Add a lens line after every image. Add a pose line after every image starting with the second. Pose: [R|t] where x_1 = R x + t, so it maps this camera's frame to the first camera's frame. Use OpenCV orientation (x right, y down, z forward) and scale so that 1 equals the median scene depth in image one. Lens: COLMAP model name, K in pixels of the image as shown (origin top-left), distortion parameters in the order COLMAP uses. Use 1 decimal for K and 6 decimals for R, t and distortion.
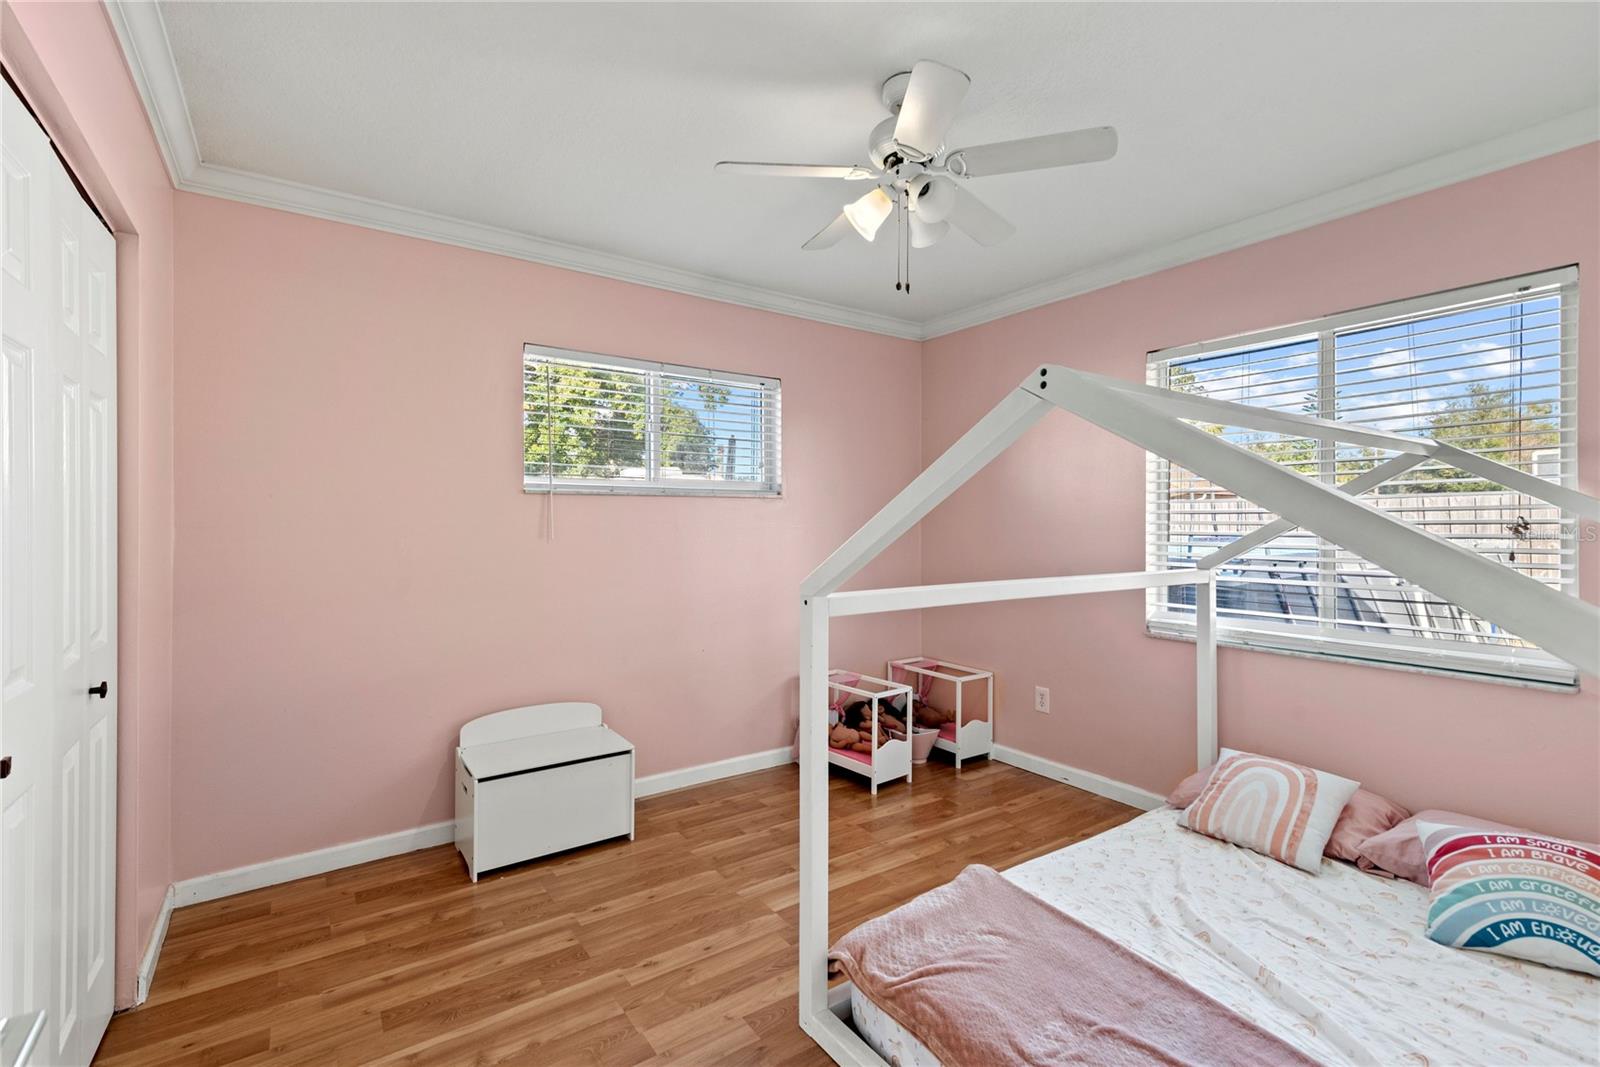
lens RADIAL K [[720.3, 0, 798.3], [0, 720.3, 528.0], [0, 0, 1]] dist [0.016180, -0.001649]
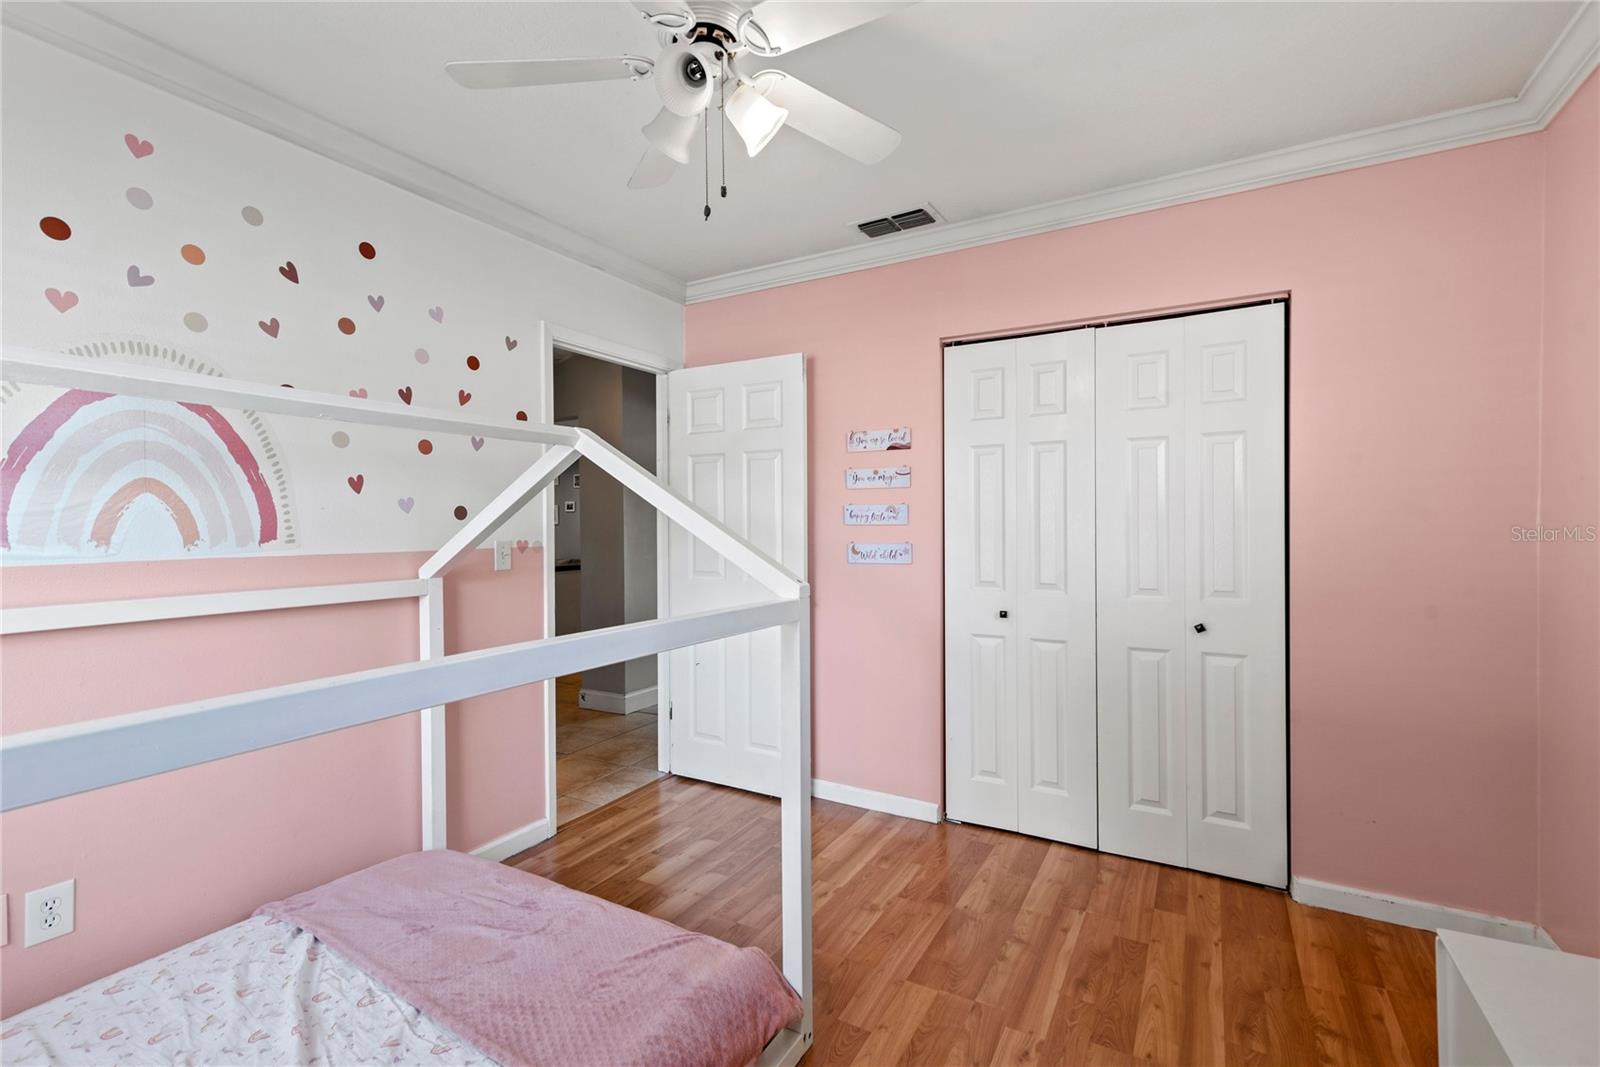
lens RADIAL K [[720.3, 0, 796.9], [0, 720.3, 531.9], [0, 0, 1]] dist [0.016180, -0.001649]
pose [[-0.902671, 0.004039, -0.430311, 0.407233], [0.003125, 0.999991, 0.002833, 0.010130], [0.430319, 0.001212, -0.902676, 1.765891]]
